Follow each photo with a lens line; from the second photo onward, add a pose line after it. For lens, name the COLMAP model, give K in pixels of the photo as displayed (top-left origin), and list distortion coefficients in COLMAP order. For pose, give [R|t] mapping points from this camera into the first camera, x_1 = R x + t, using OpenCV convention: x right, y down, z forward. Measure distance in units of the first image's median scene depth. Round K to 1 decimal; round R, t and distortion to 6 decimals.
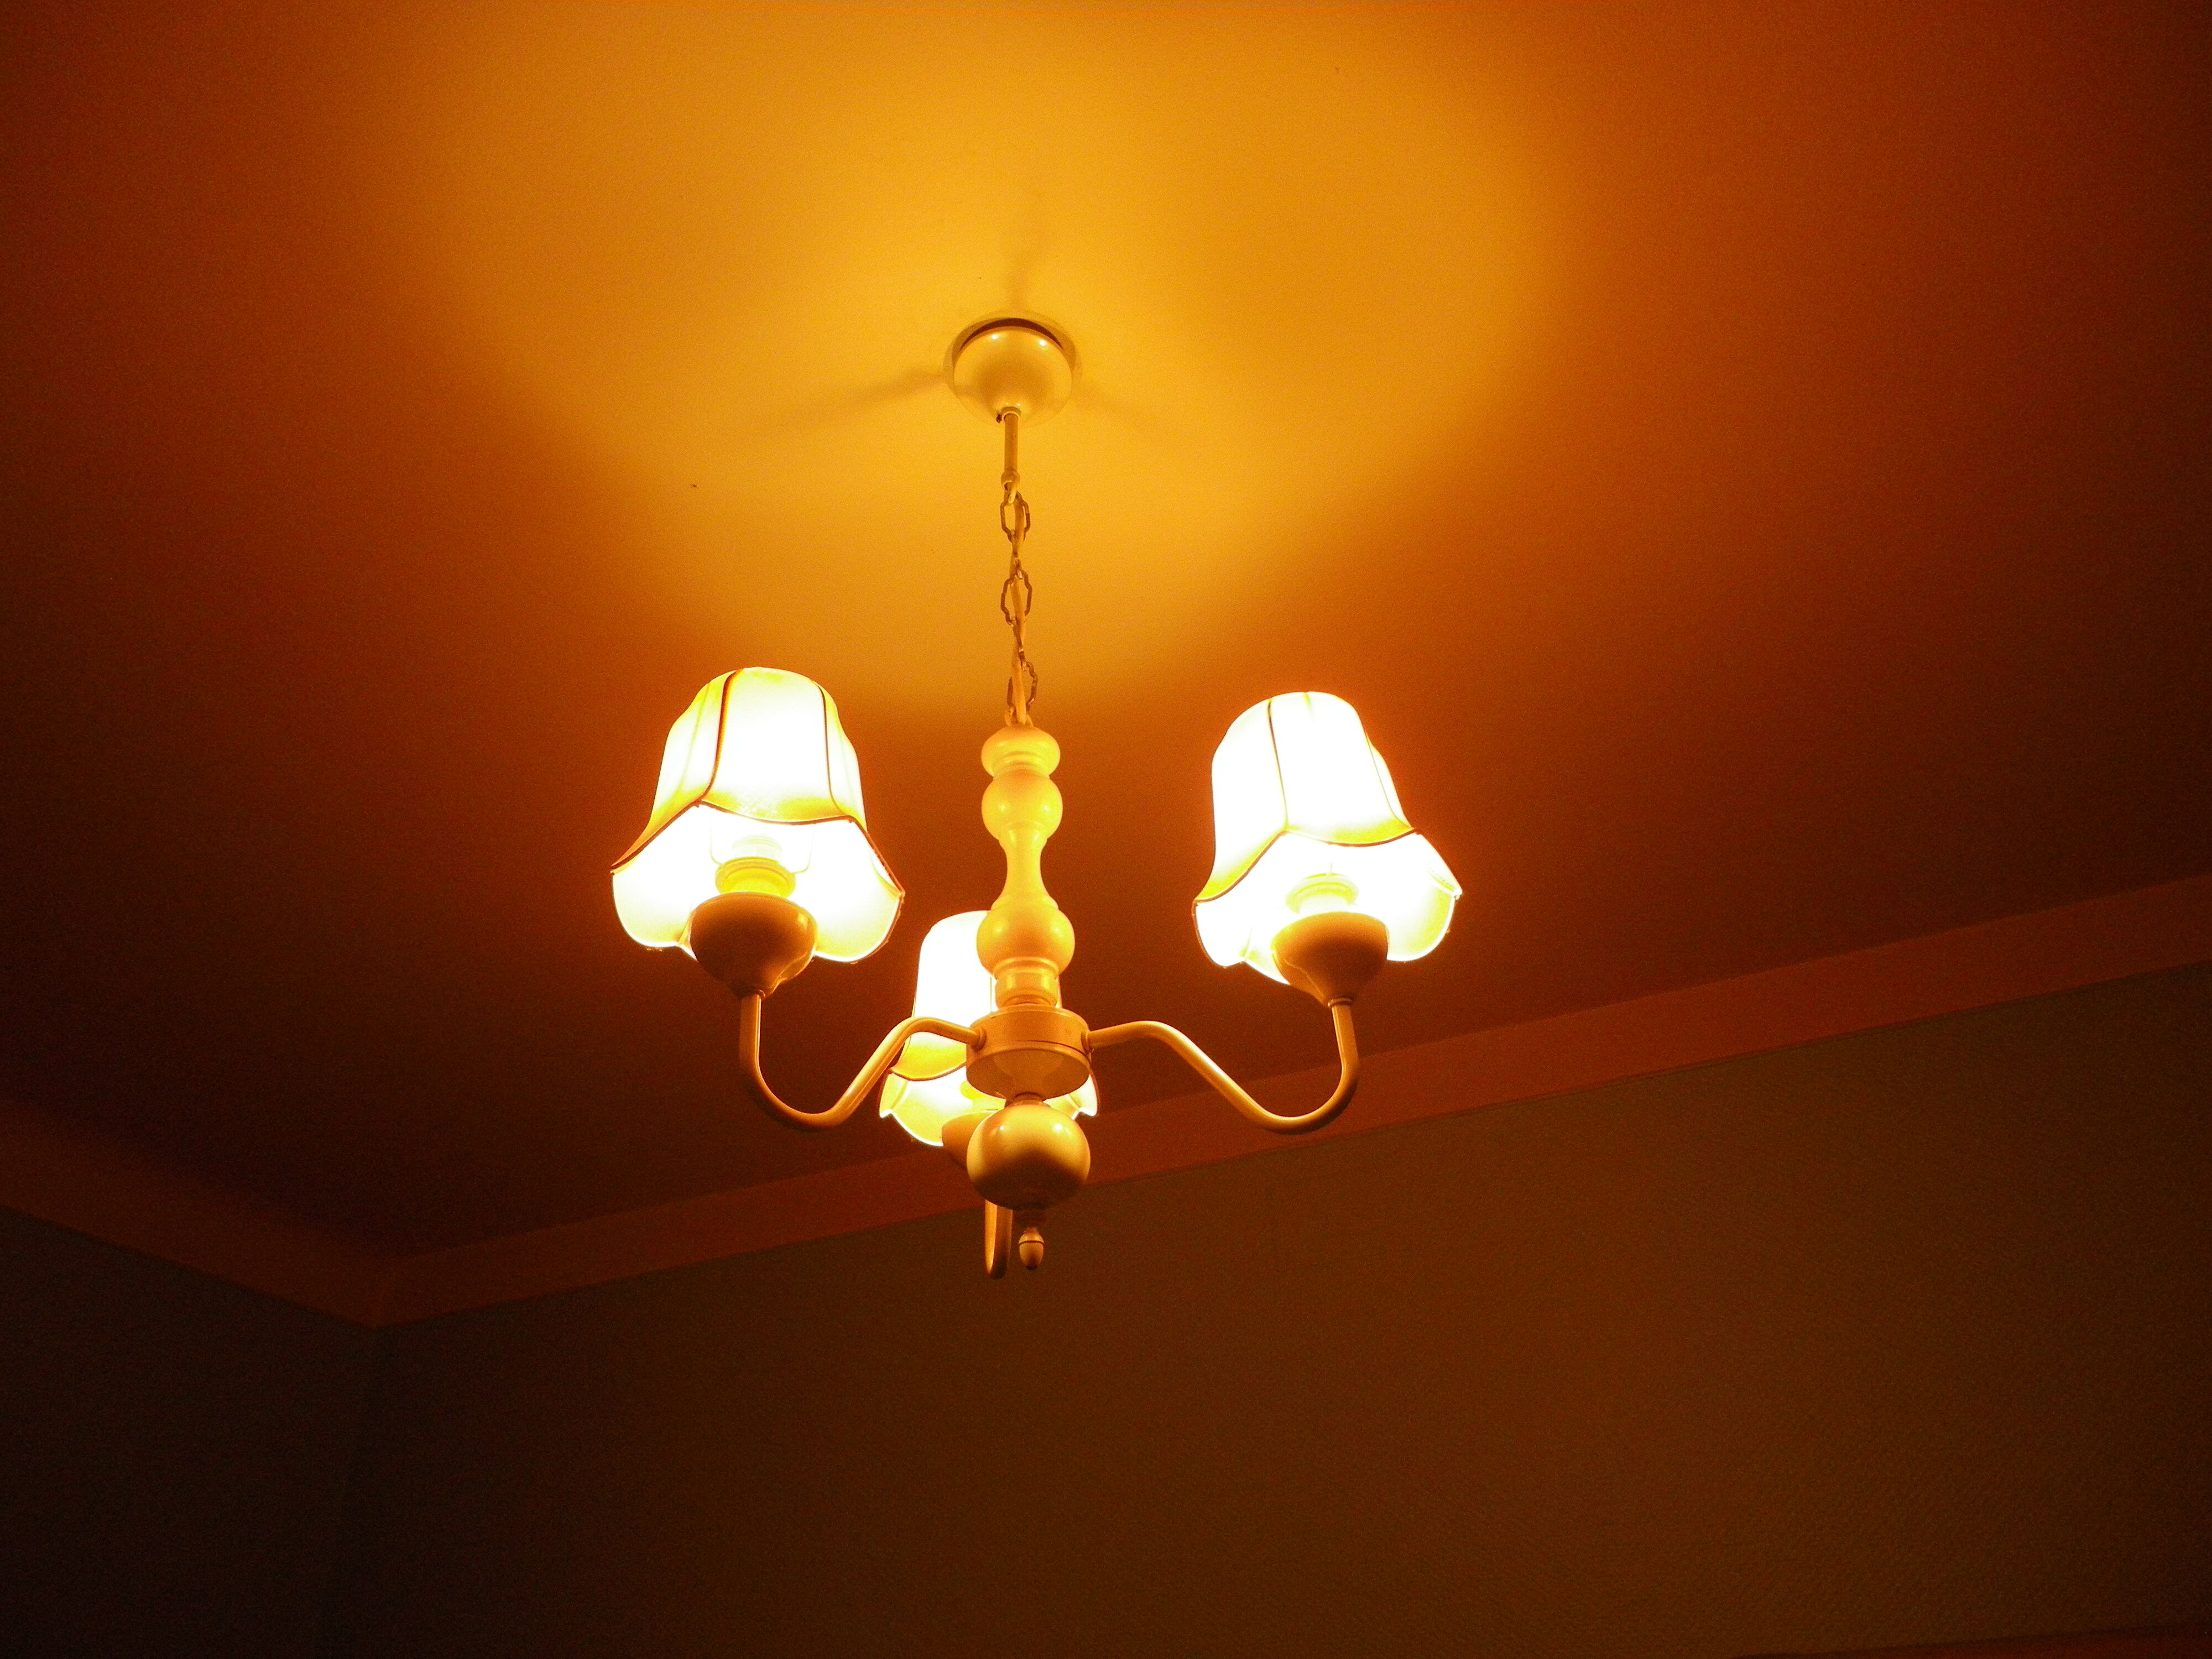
lens RADIAL K [[1799.7, 0, 1106.0], [0, 1799.7, 829.5], [0, 0, 1]] dist [-0.058284, 0.001506]
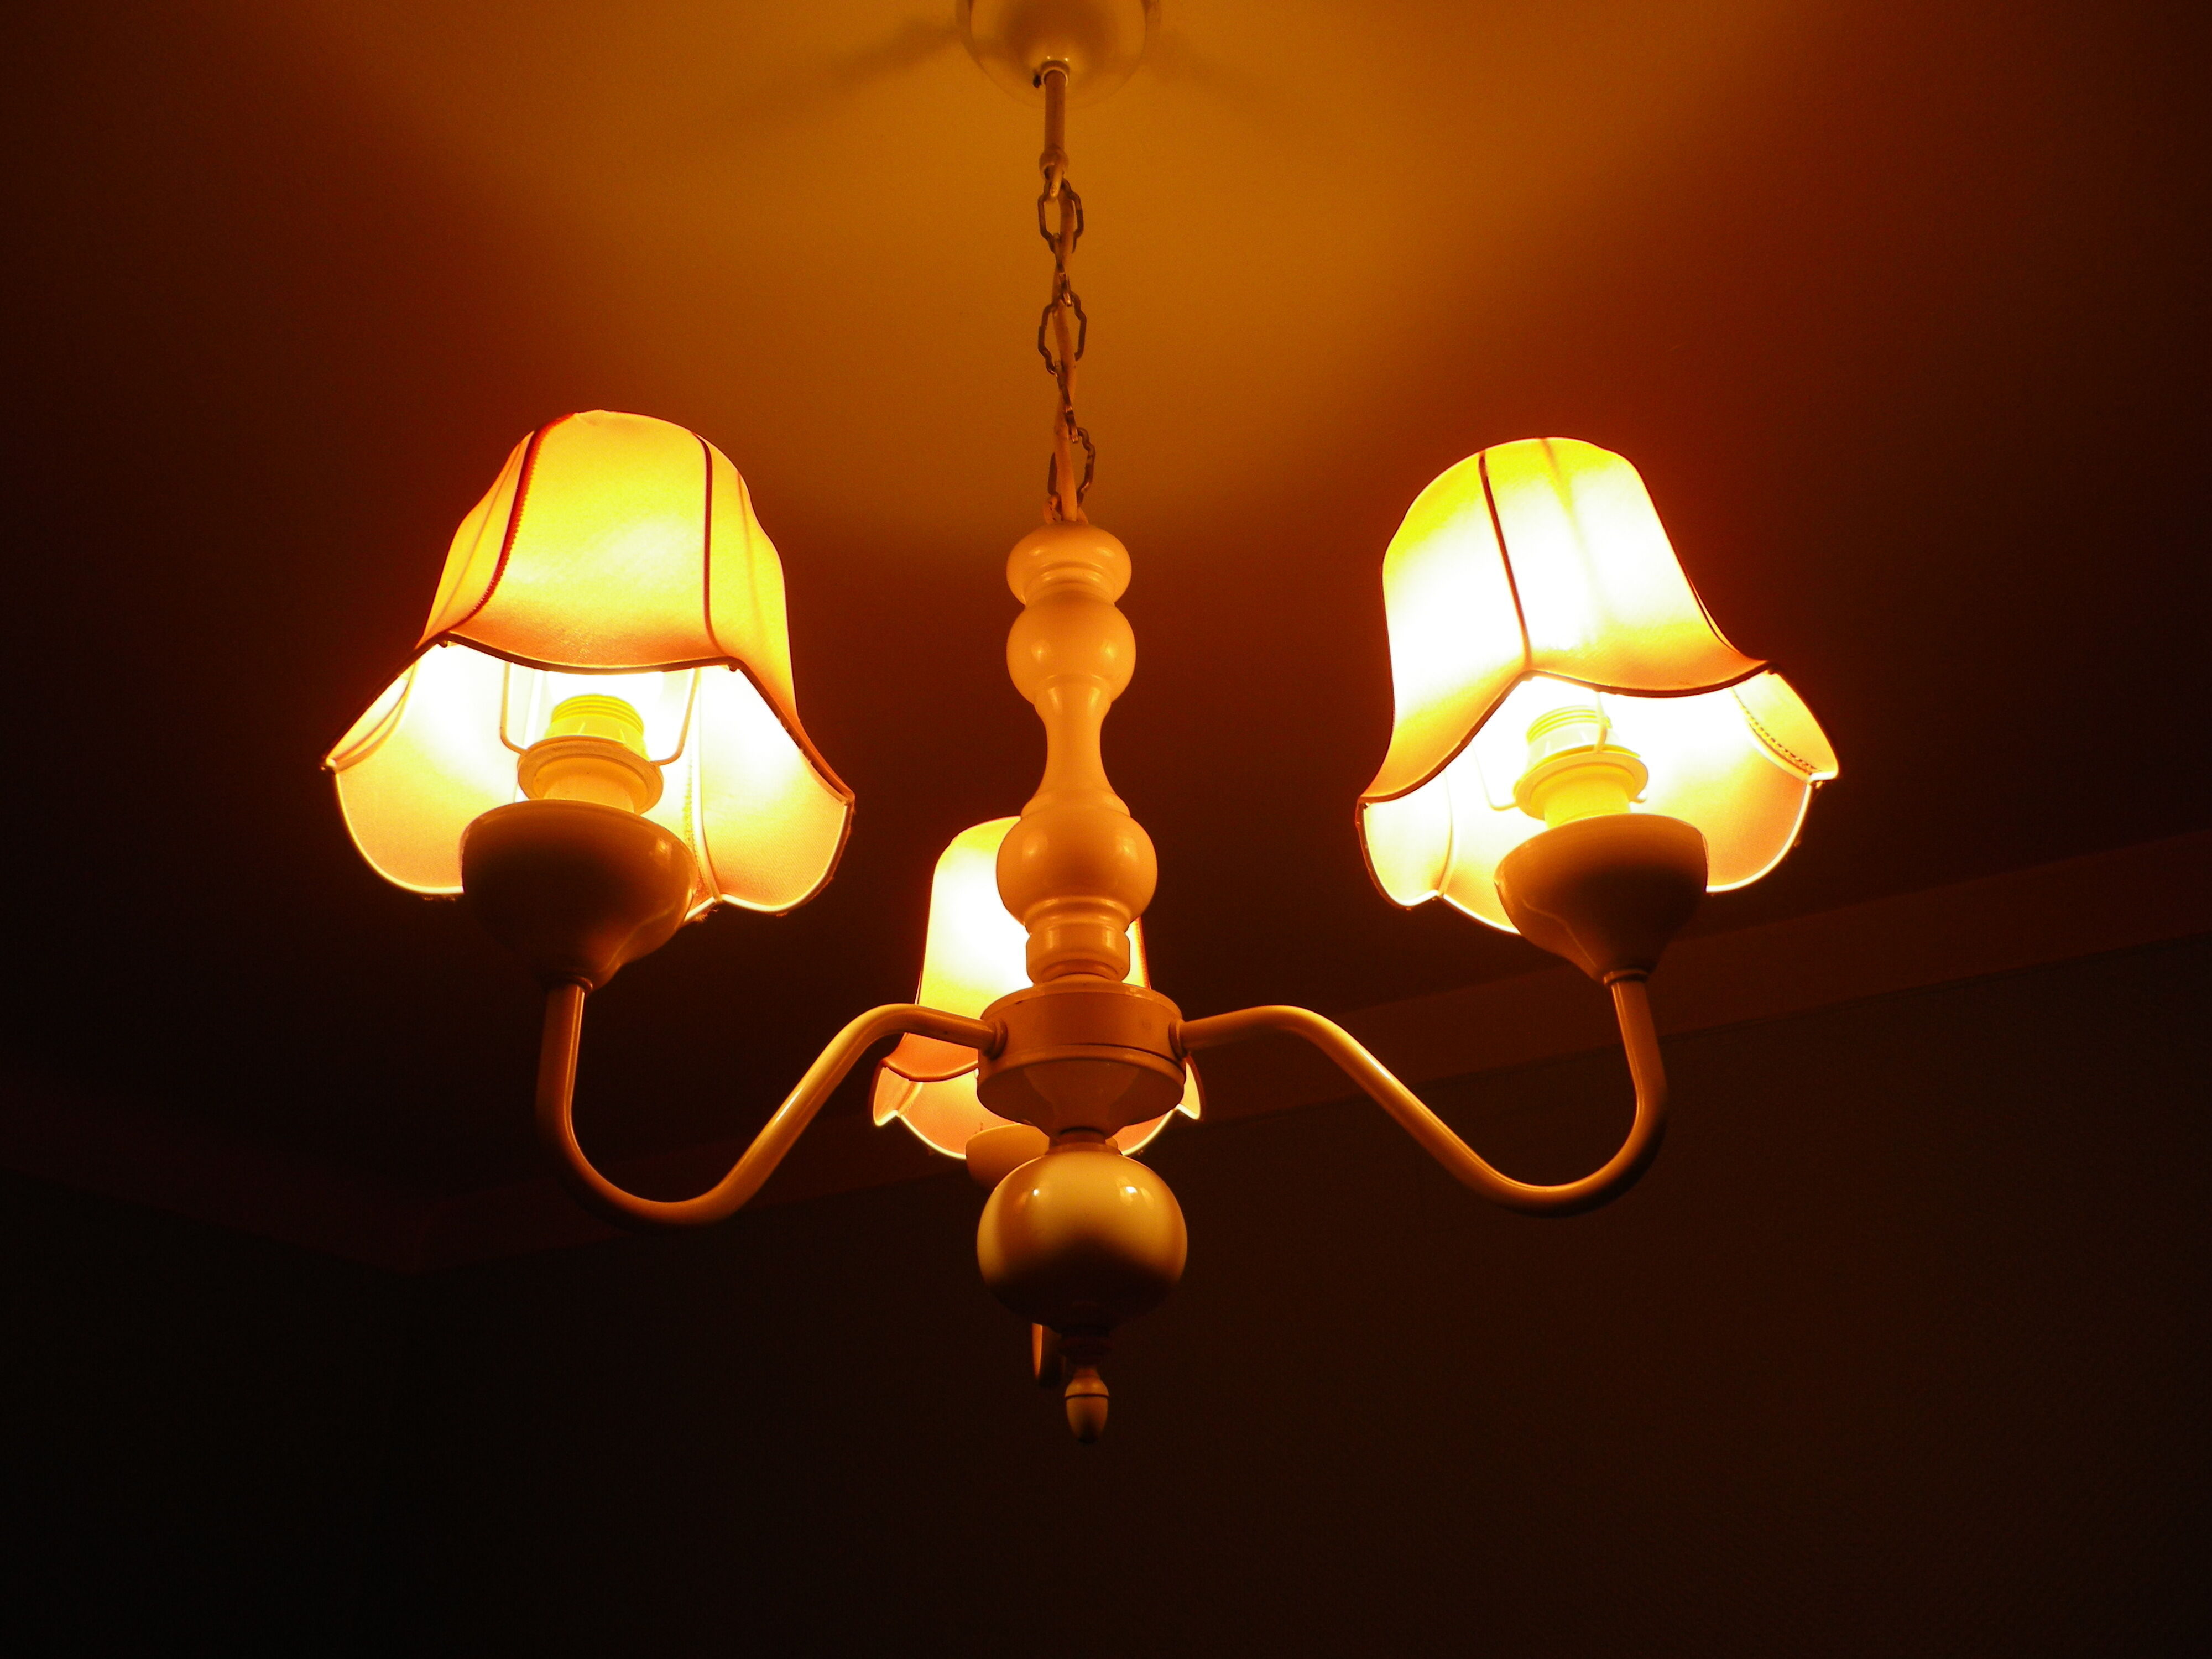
lens RADIAL K [[1799.7, 0, 1106.0], [0, 1799.7, 829.5], [0, 0, 1]] dist [-0.058284, 0.001506]
pose [[0.998052, -0.016386, -0.060190, 0.002059], [0.020163, 0.997830, 0.062679, 0.010932], [0.059032, -0.063771, 0.996217, 0.398548]]
